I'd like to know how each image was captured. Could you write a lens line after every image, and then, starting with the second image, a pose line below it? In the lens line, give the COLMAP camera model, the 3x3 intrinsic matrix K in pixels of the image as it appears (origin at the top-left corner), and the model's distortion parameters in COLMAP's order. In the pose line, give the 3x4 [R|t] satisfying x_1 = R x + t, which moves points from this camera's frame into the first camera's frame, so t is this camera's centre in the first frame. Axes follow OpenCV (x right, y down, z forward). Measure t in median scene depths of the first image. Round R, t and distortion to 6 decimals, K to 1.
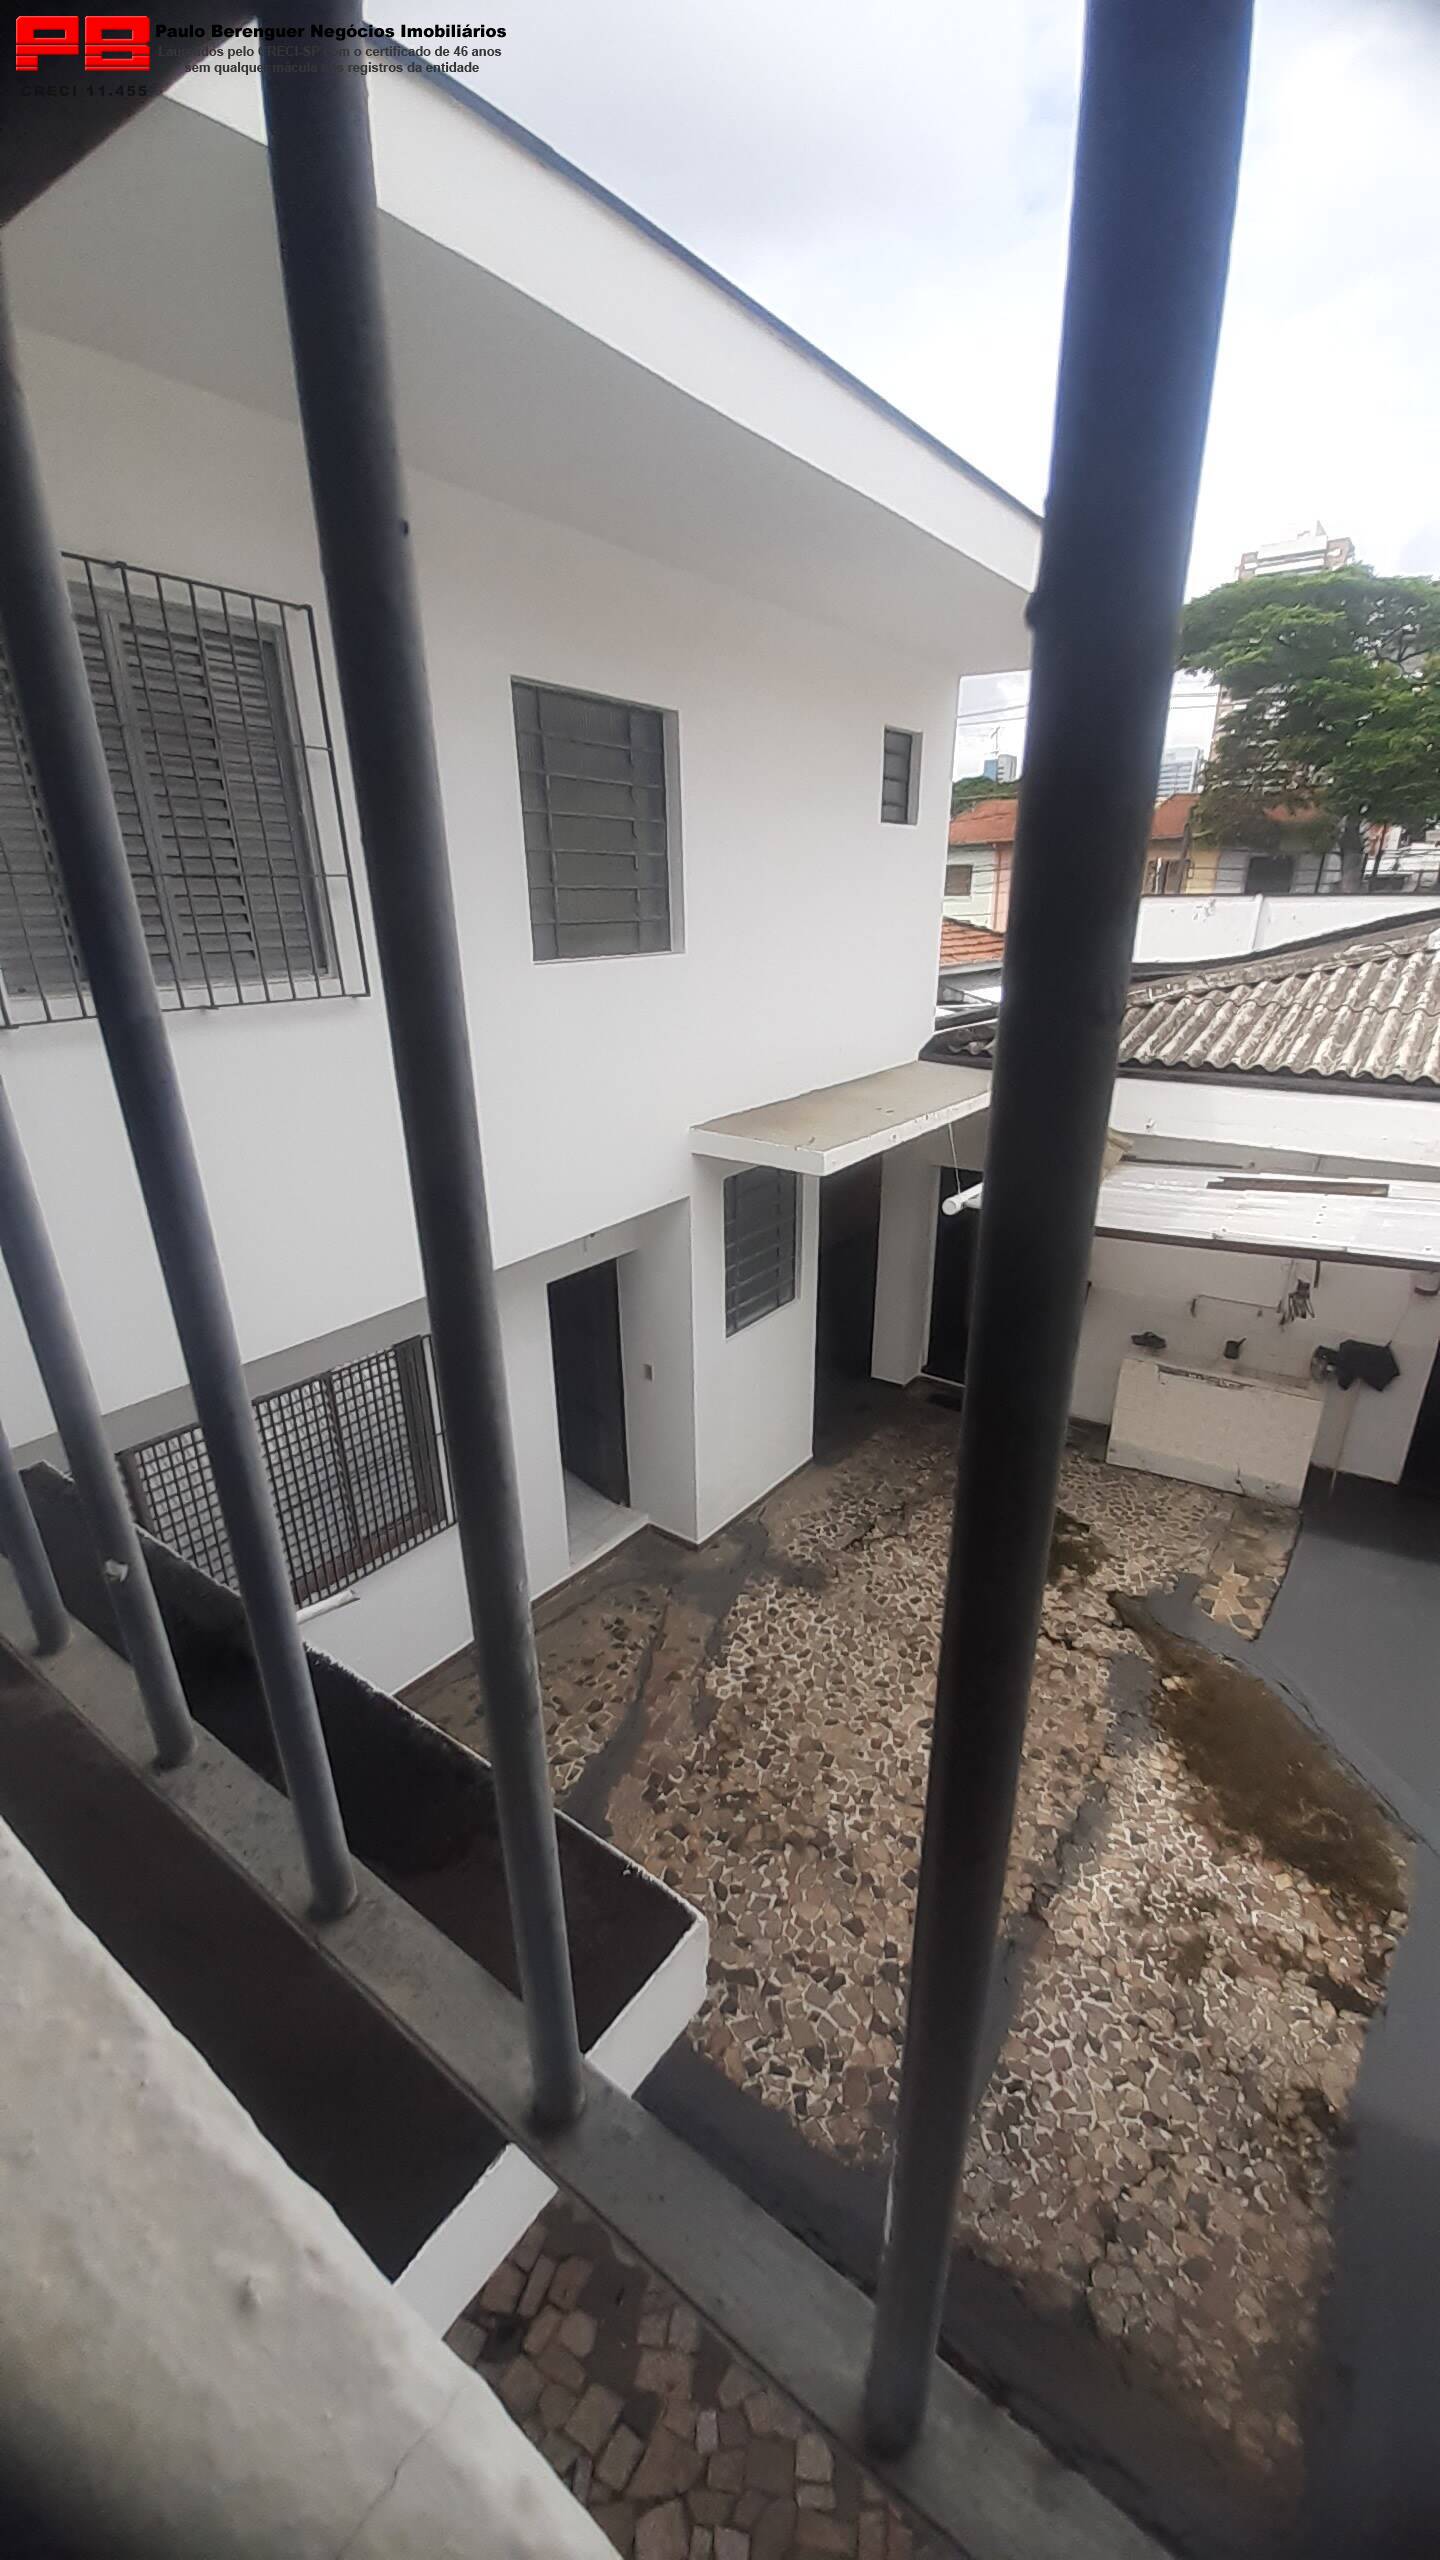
lens RADIAL K [[1013.8, 0, 746.0], [0, 1013.8, 1324.7], [0, 0, 1]] dist [0.029084, -0.022062]
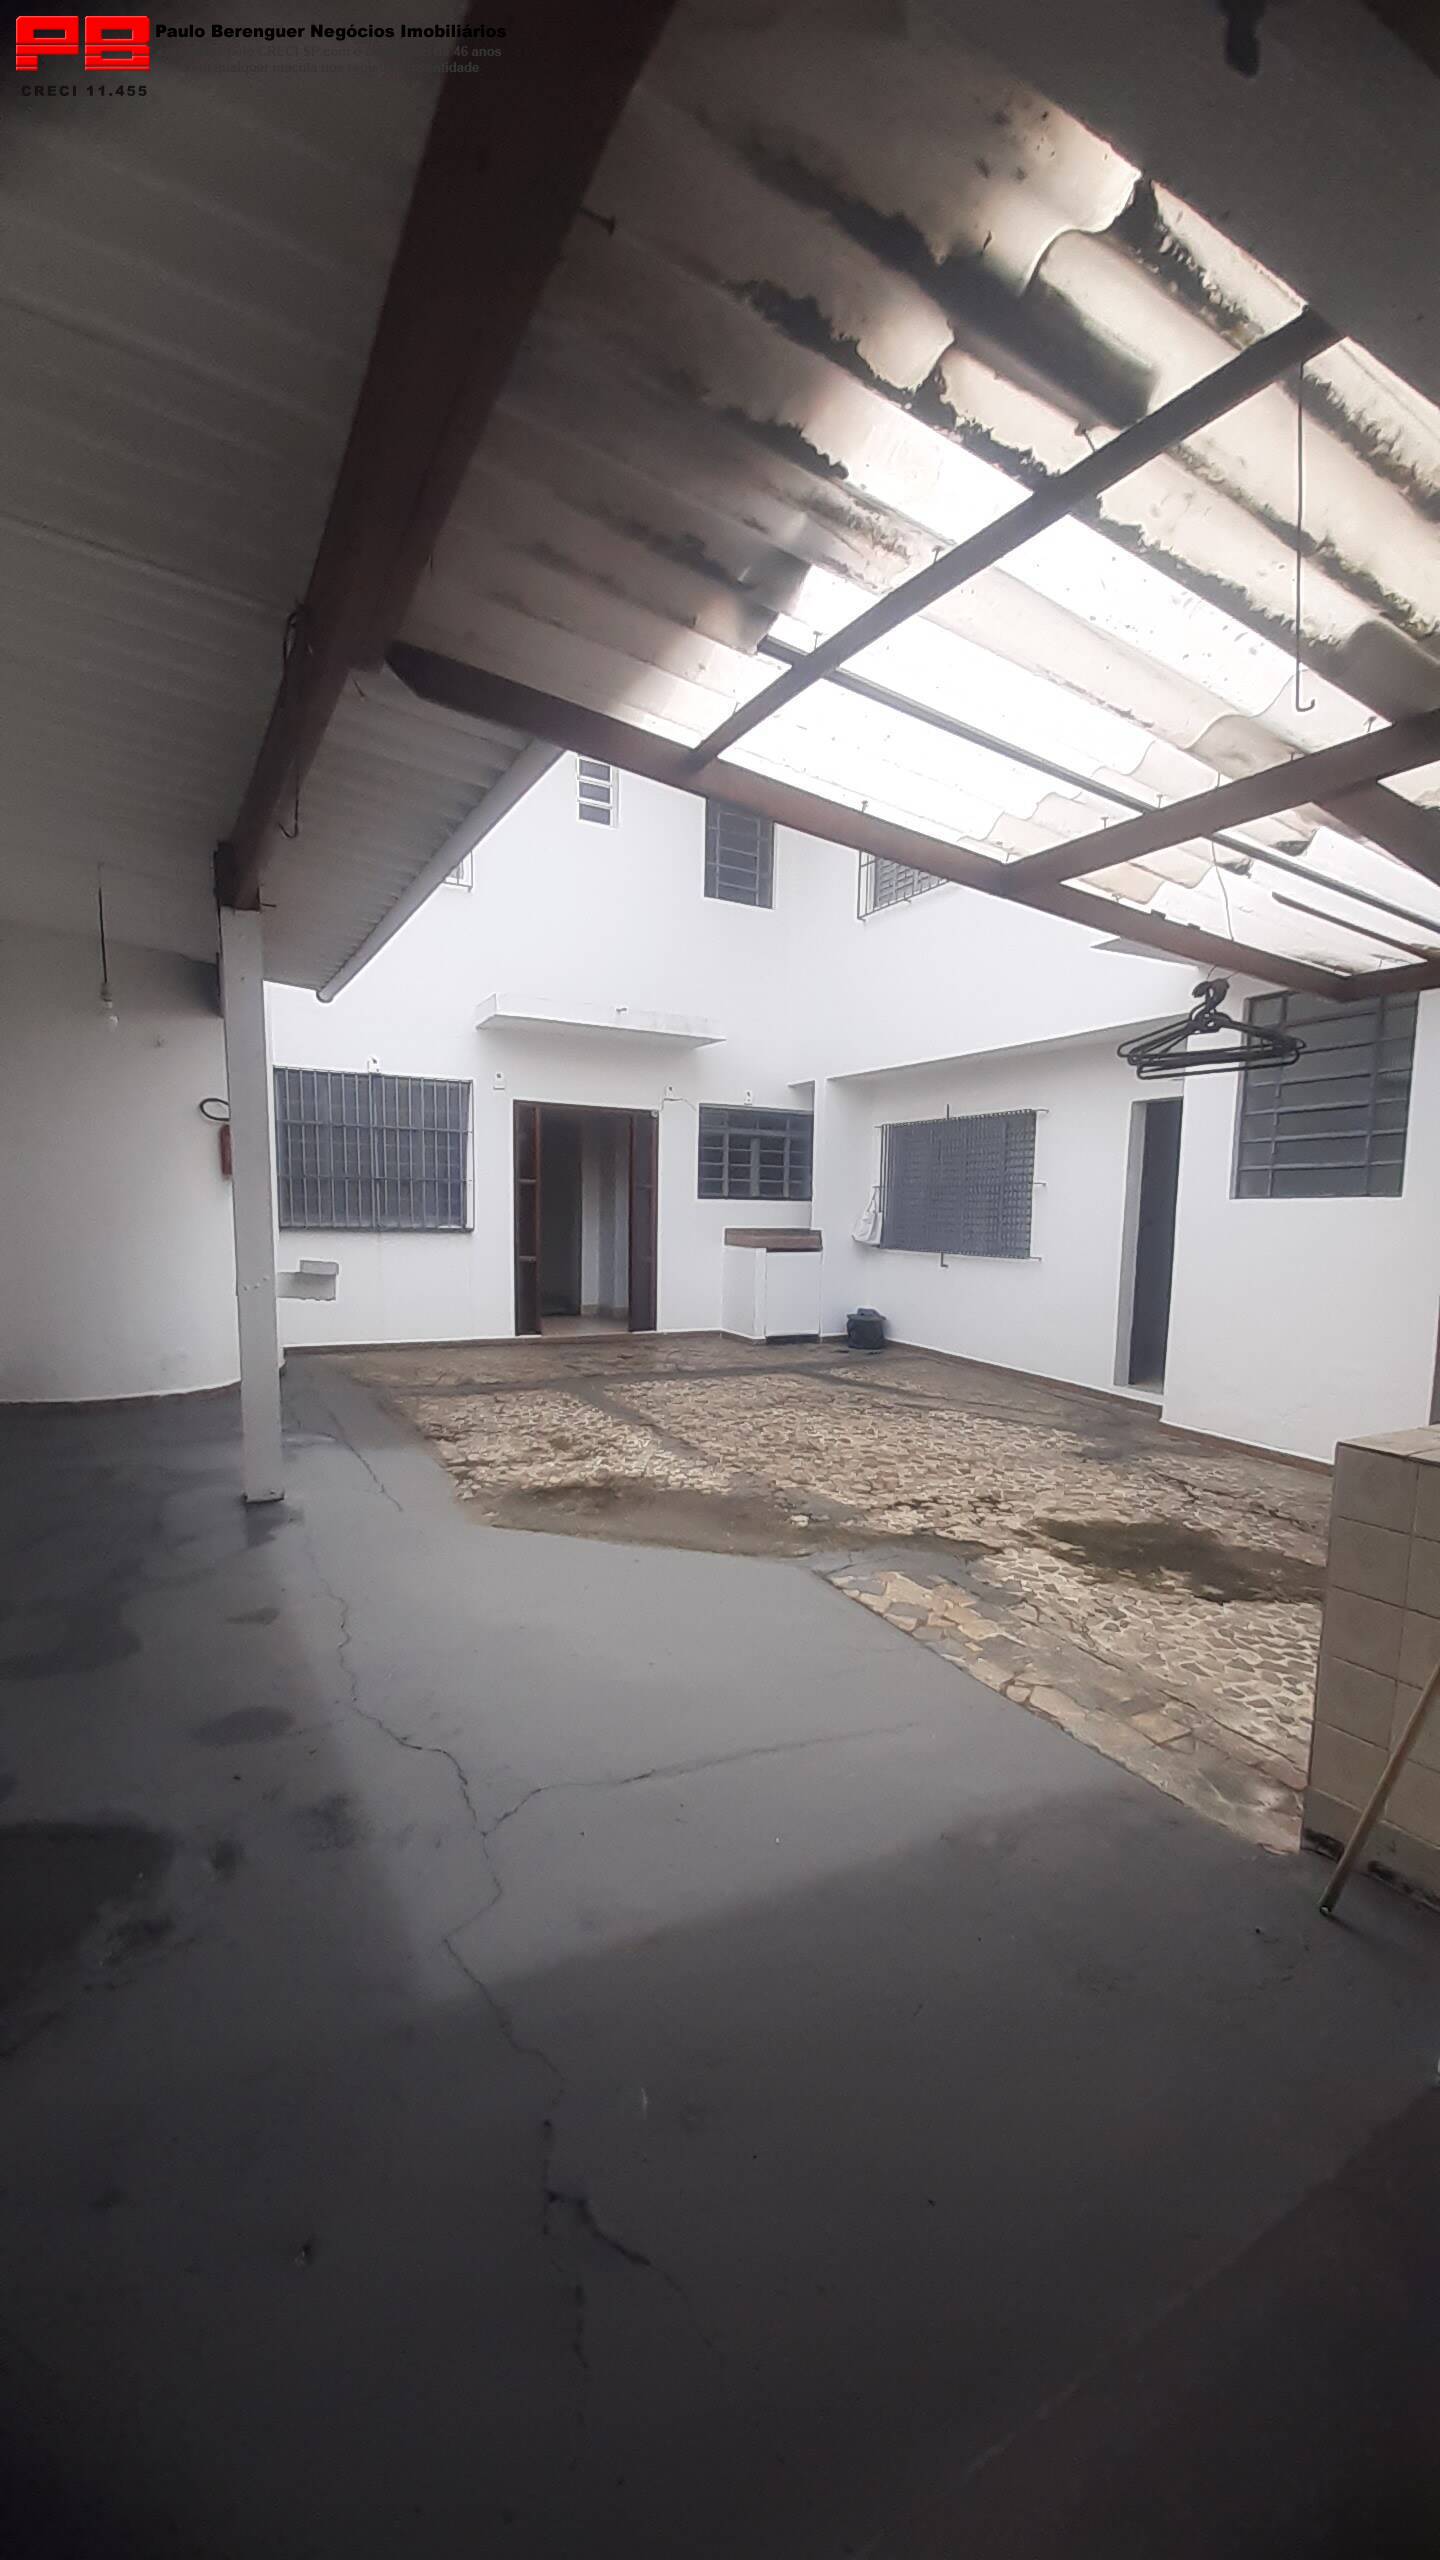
lens RADIAL K [[1013.6, 0, 743.7], [0, 1013.6, 1325.5], [0, 0, 1]] dist [0.011556, -0.010976]
pose [[-0.435909, 0.093726, -0.895097, 1.175690], [-0.367208, 0.889489, 0.271968, 0.039895], [0.821670, 0.447240, -0.353320, 1.259801]]
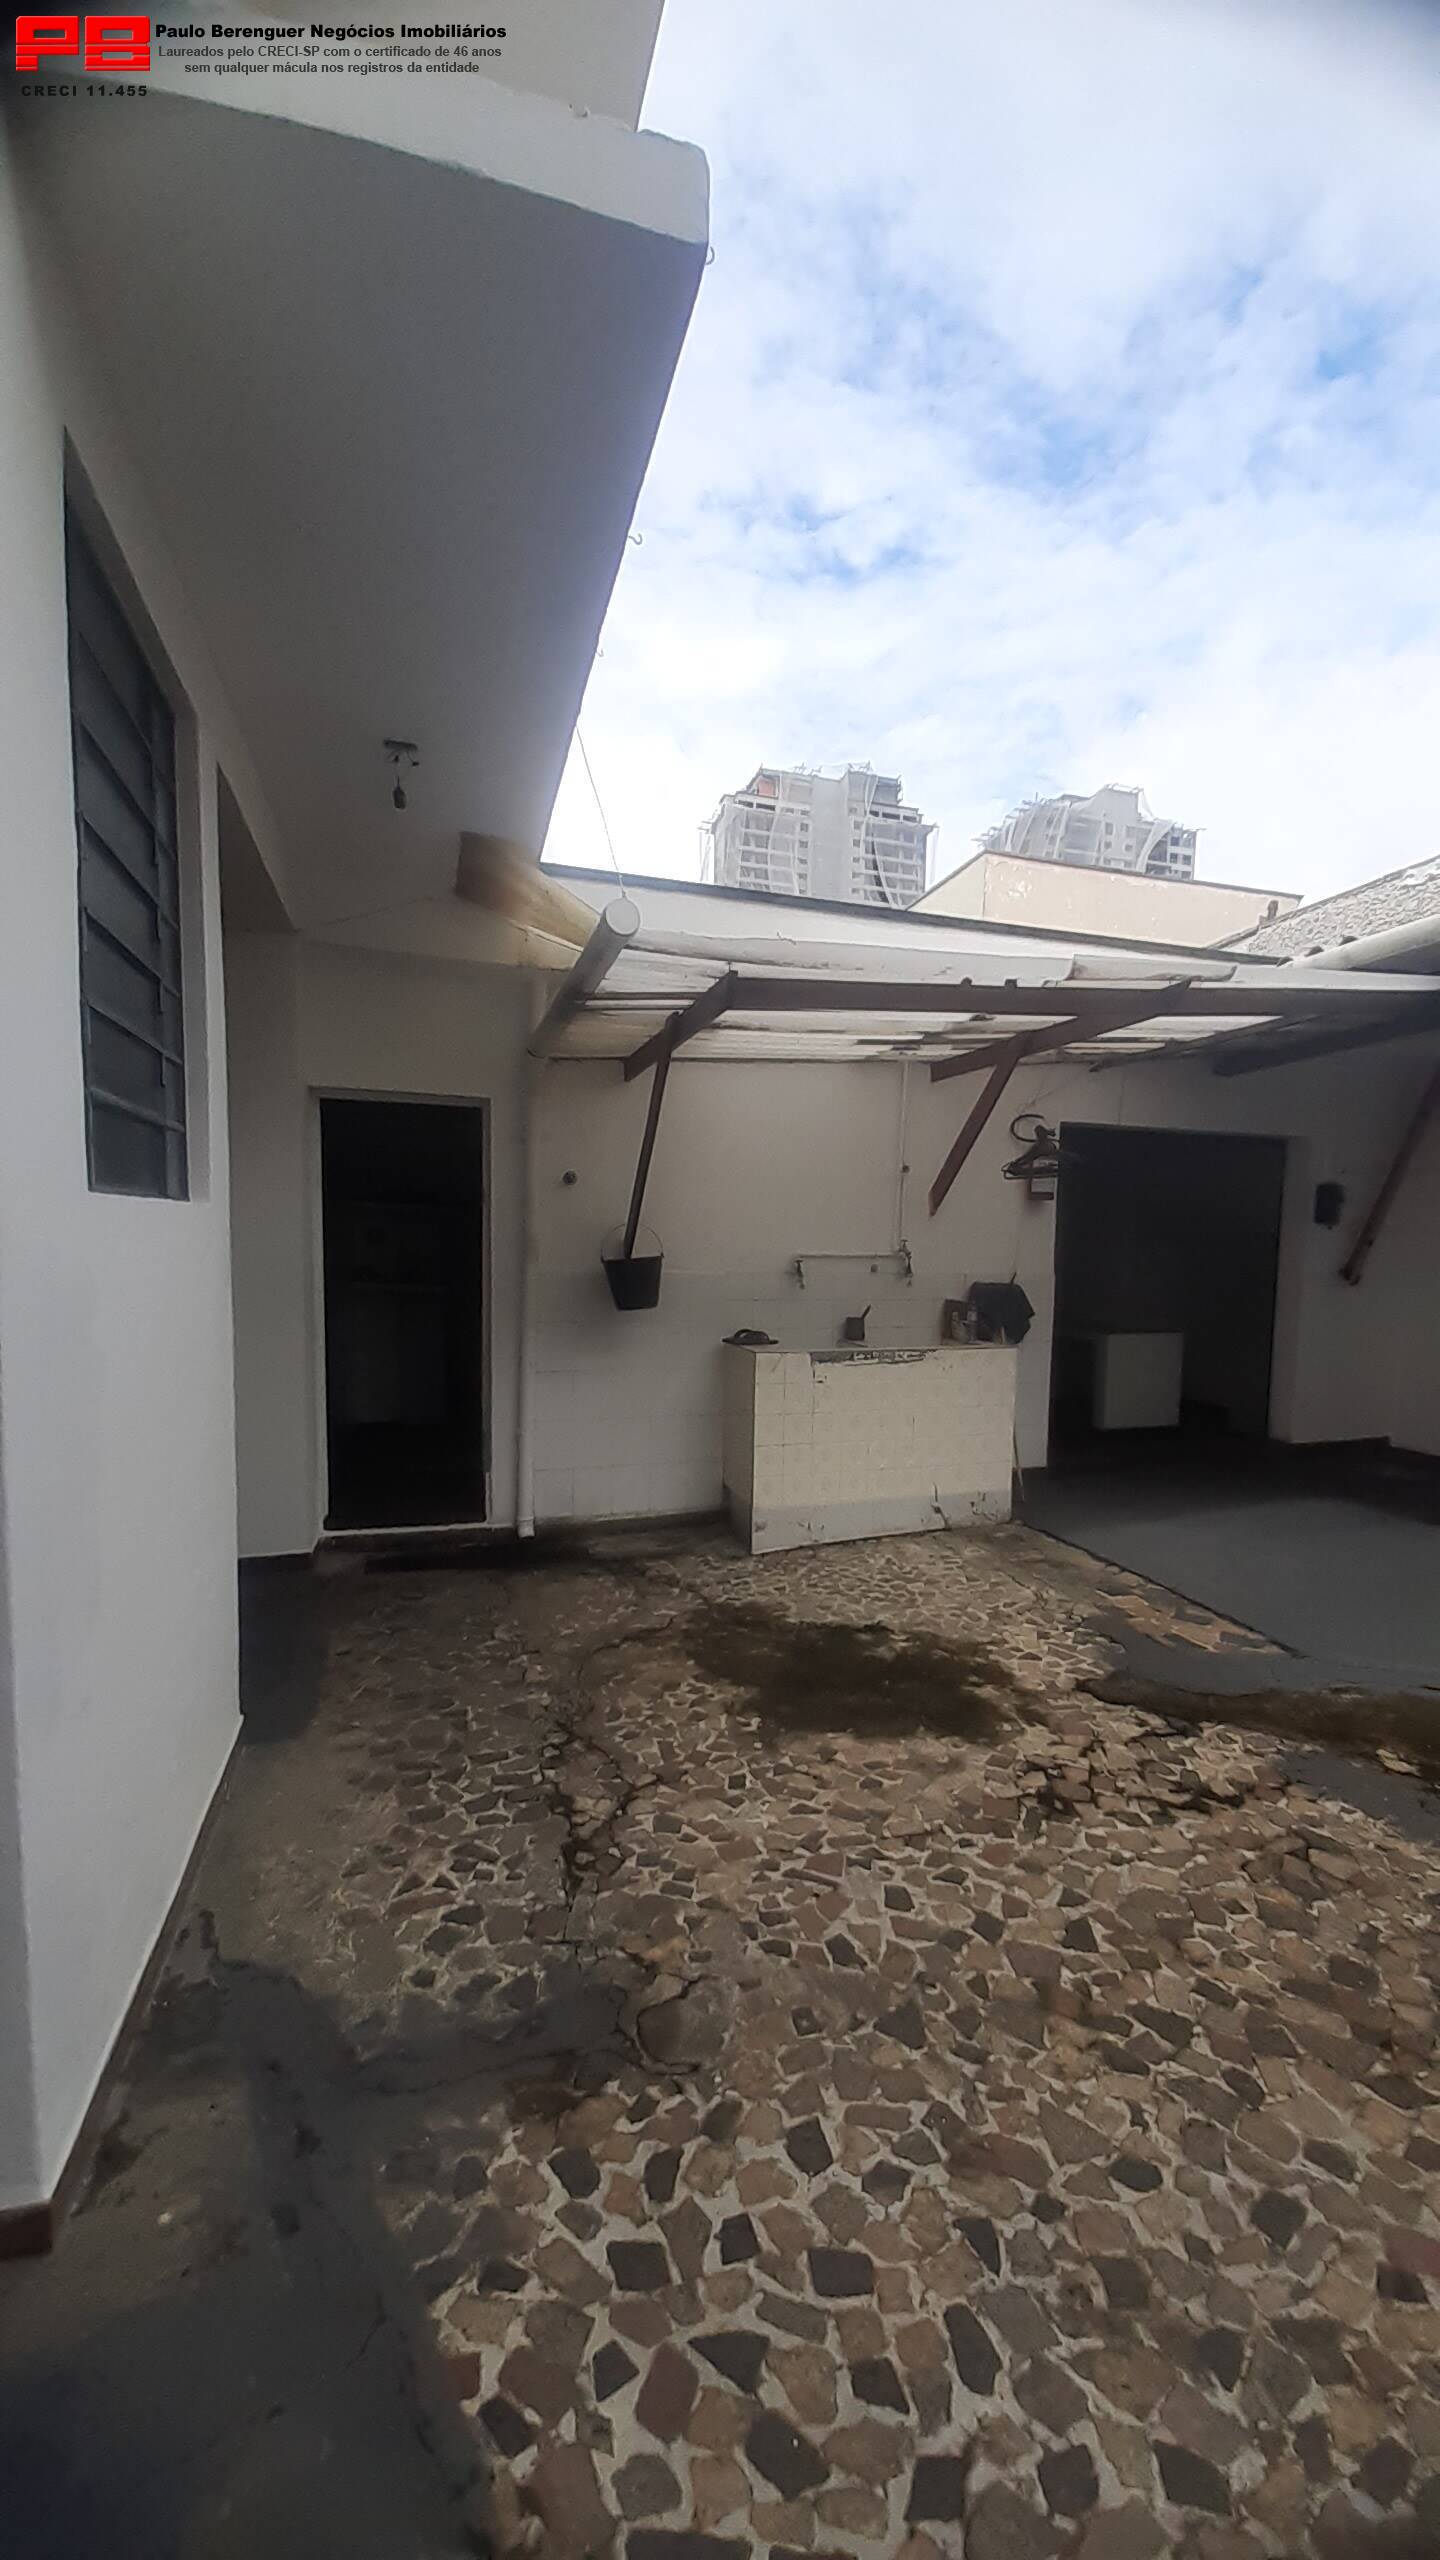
lens RADIAL K [[1013.8, 0, 746.0], [0, 1013.8, 1324.7], [0, 0, 1]] dist [0.029084, -0.022062]
pose [[0.617443, -0.048448, 0.785122, -0.139605], [0.287548, 0.942926, -0.167951, 0.165768], [-0.732175, 0.329460, 0.596134, 0.942012]]
